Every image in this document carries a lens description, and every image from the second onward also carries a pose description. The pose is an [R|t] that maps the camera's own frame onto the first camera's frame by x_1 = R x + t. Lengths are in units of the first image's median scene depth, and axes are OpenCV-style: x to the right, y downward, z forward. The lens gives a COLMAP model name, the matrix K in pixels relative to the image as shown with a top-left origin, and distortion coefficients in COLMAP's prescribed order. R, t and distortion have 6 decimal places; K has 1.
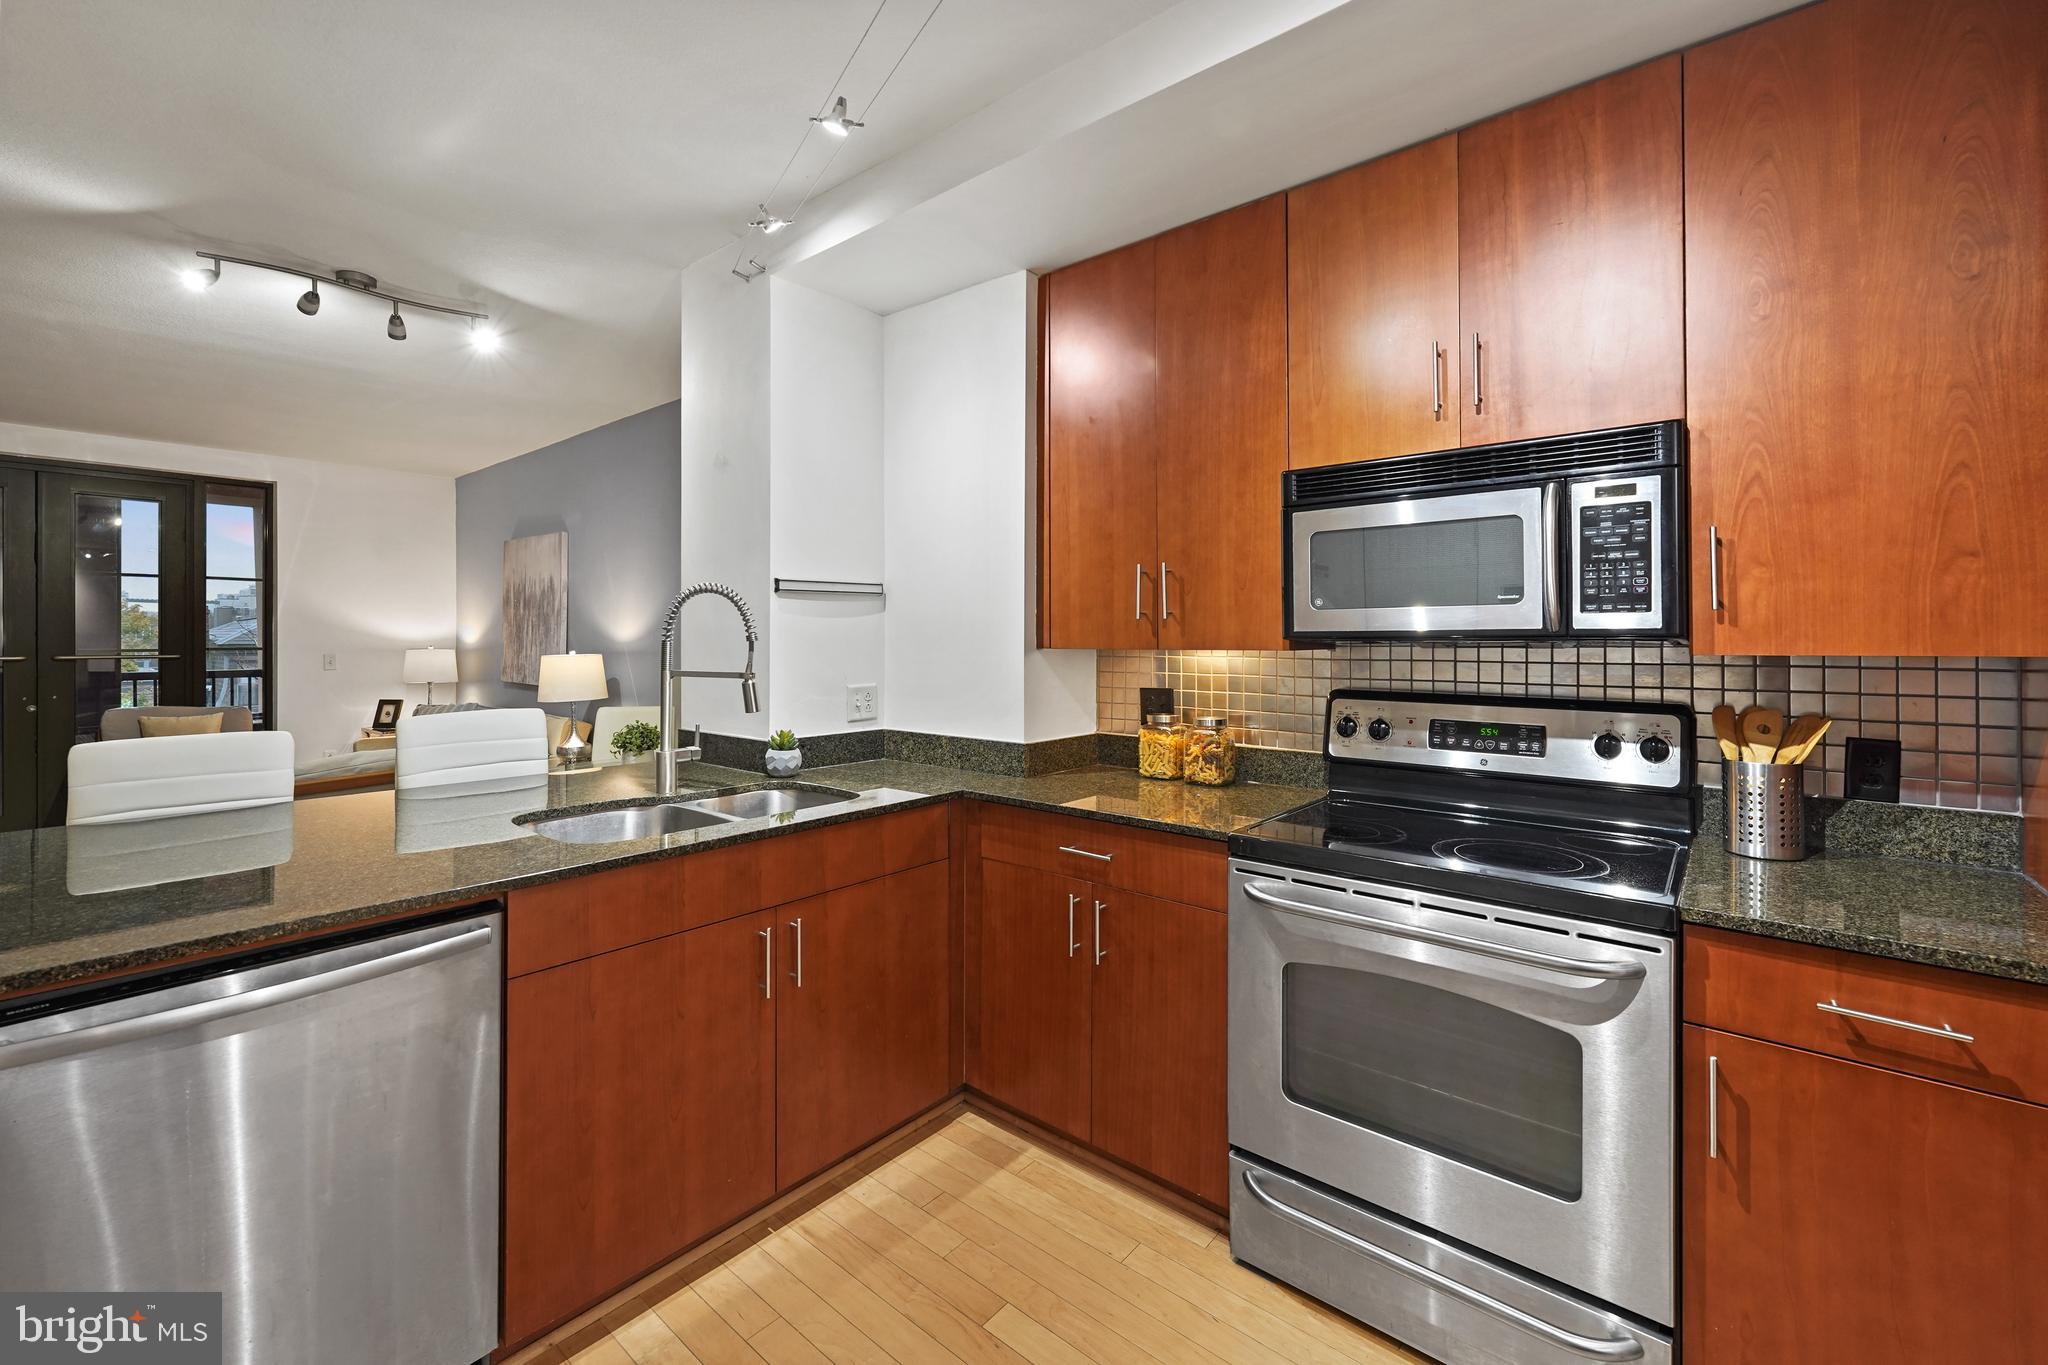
lens RADIAL K [[844.6, 0, 1024.9], [0, 844.6, 633.8], [0, 0, 1]] dist [-0.000482, 0.000292]
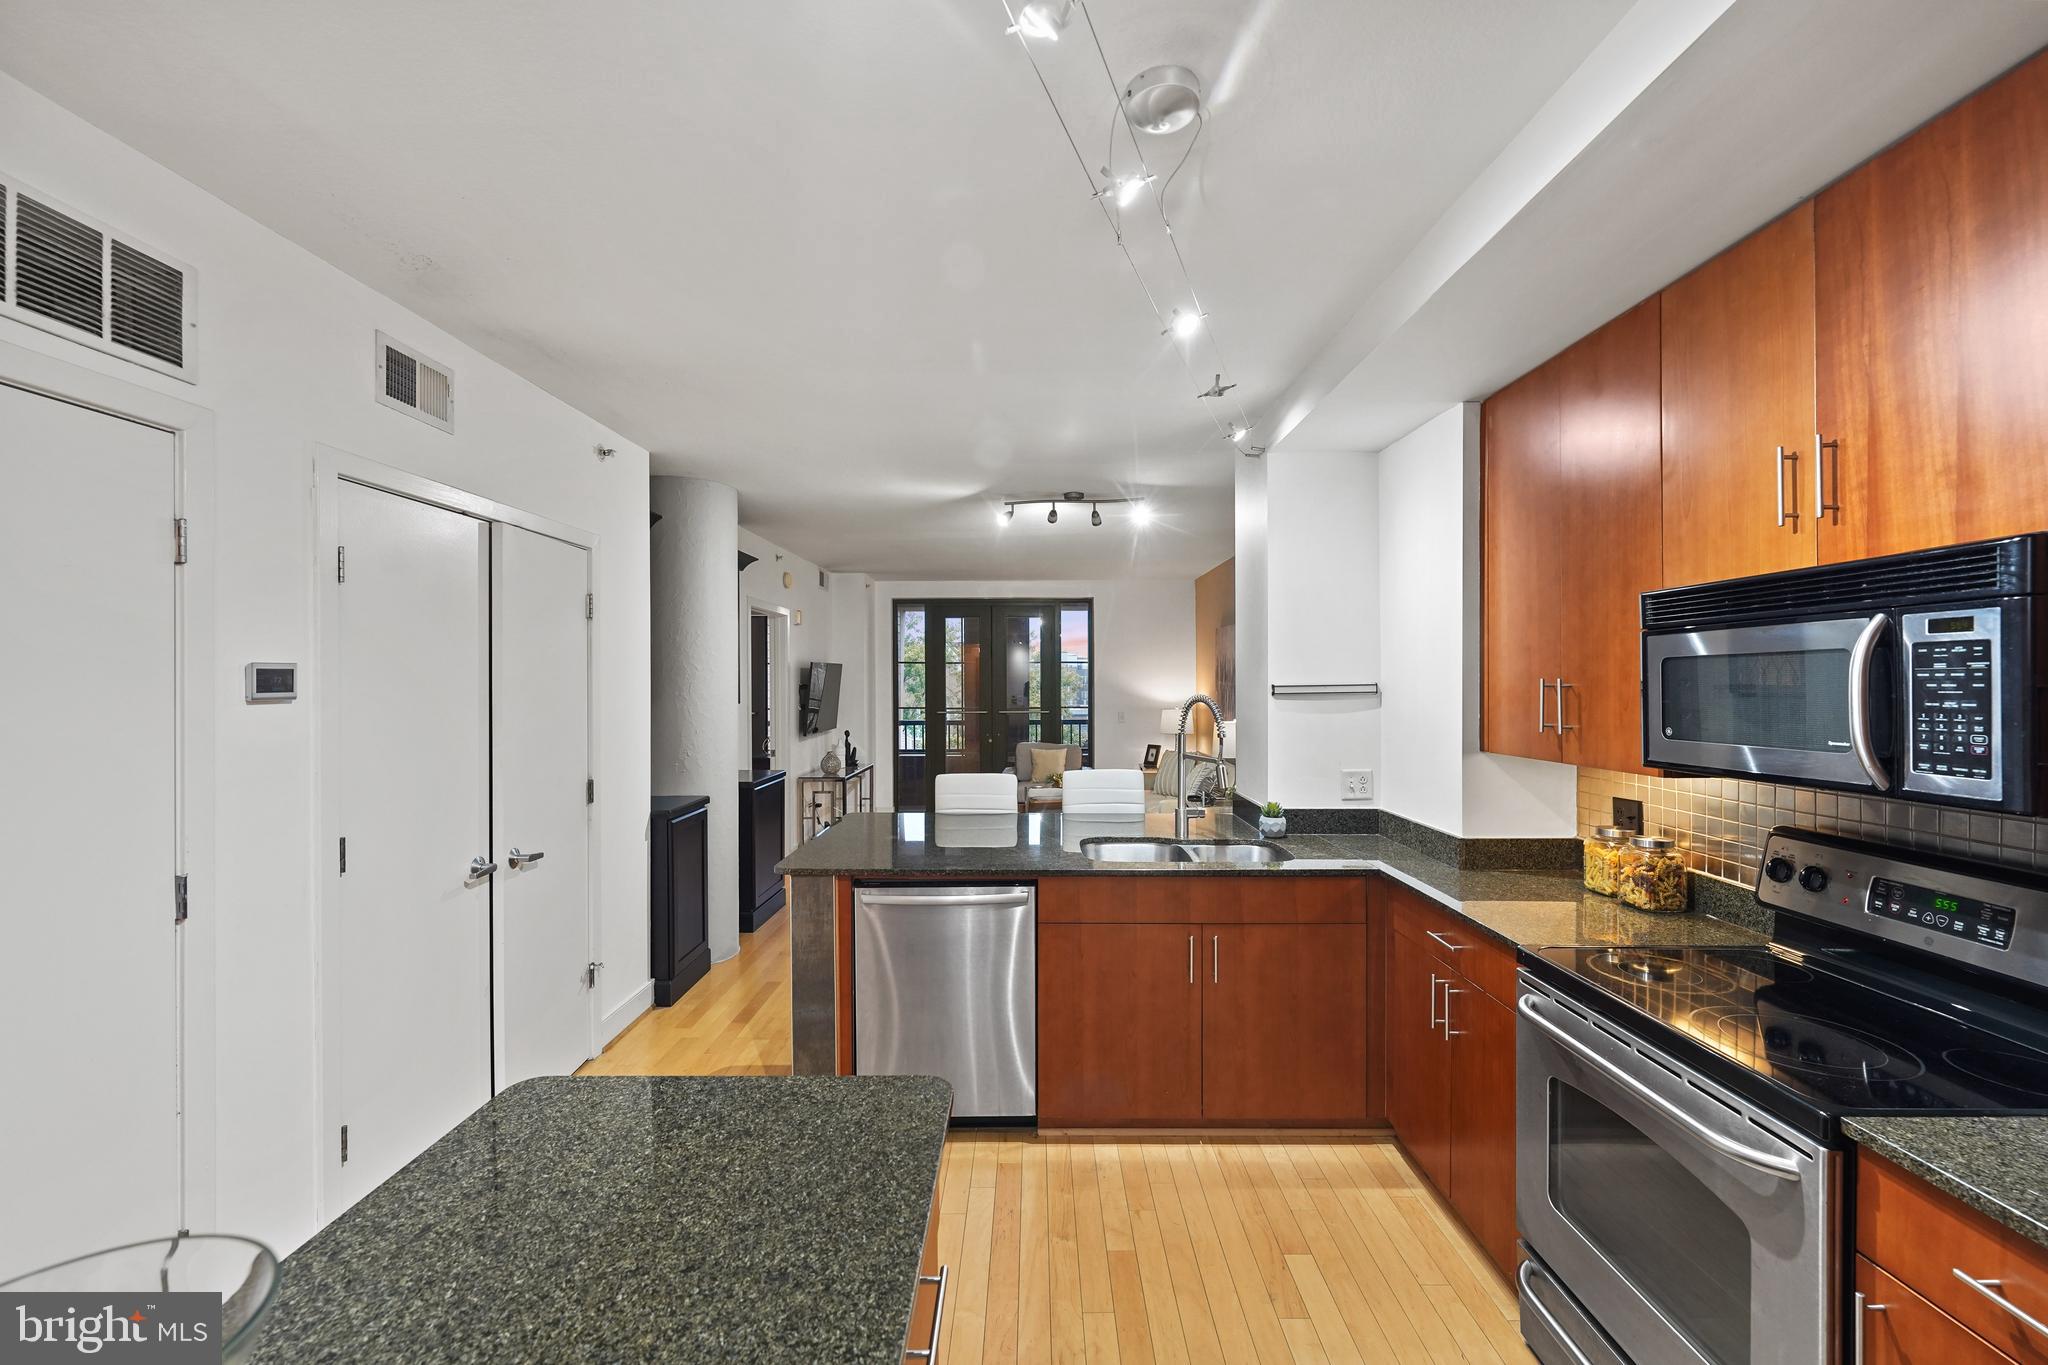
lens RADIAL K [[834.0, 0, 1024.0], [0, 834.0, 682.5], [0, 0, 1]] dist [-0.000794, -0.000319]
pose [[0.635268, -0.002259, -0.772289, 0.582341], [0.005571, 0.999983, 0.001658, -0.093354], [0.772272, -0.005355, 0.635270, -0.147162]]
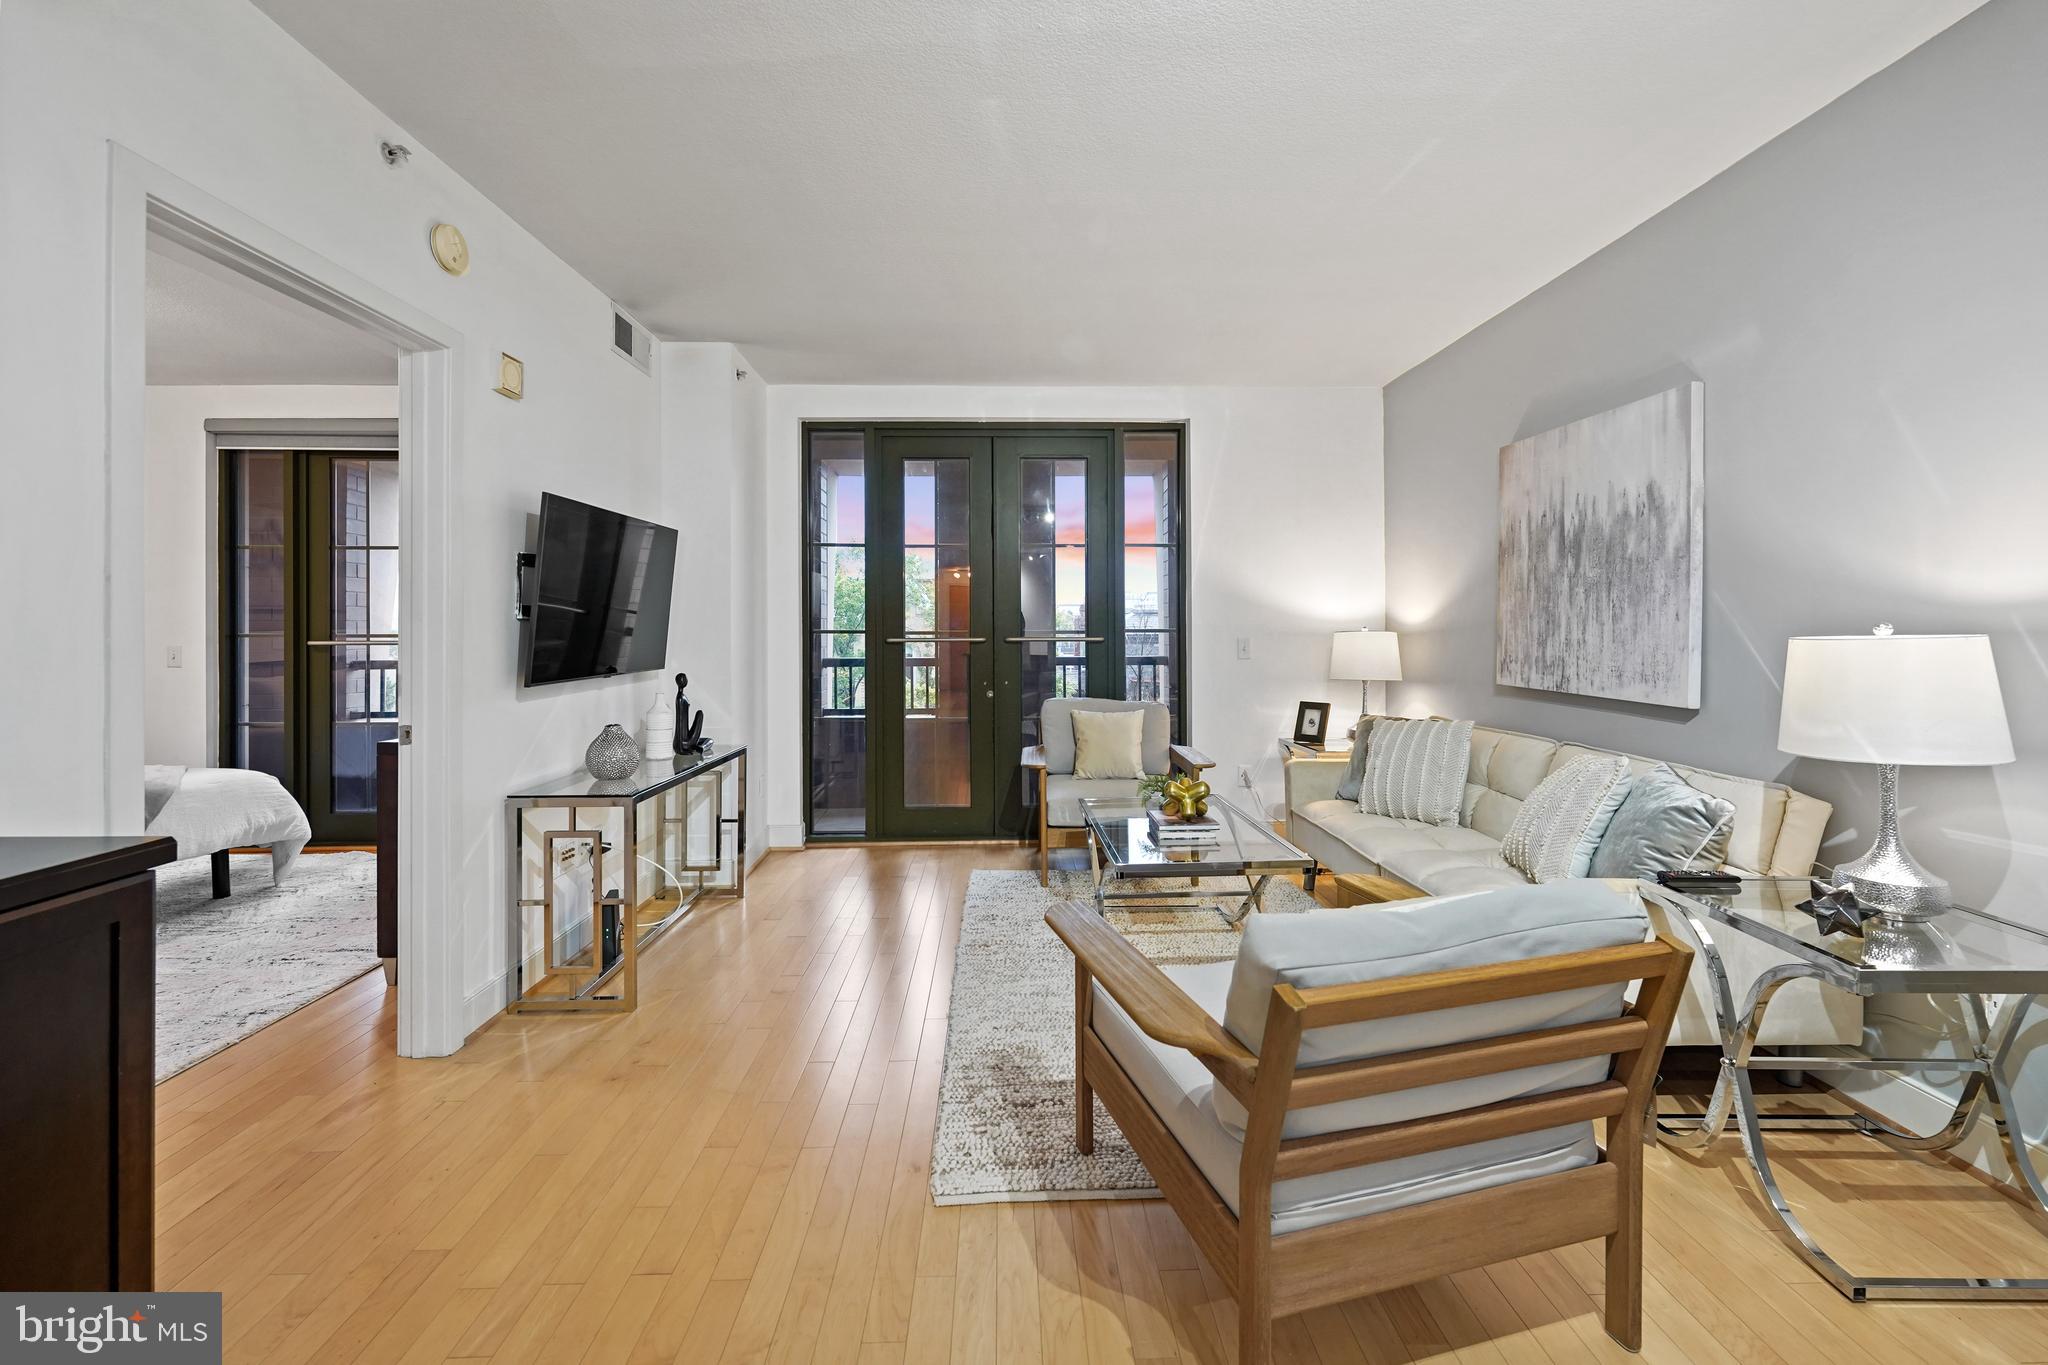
lens RADIAL K [[844.6, 0, 1024.9], [0, 844.6, 633.8], [0, 0, 1]] dist [-0.000482, 0.000292]
pose [[0.664902, 0.001145, -0.746930, -1.220597], [0.004712, 0.999973, 0.005727, 0.047220], [0.746916, -0.007327, 0.664878, 1.097737]]
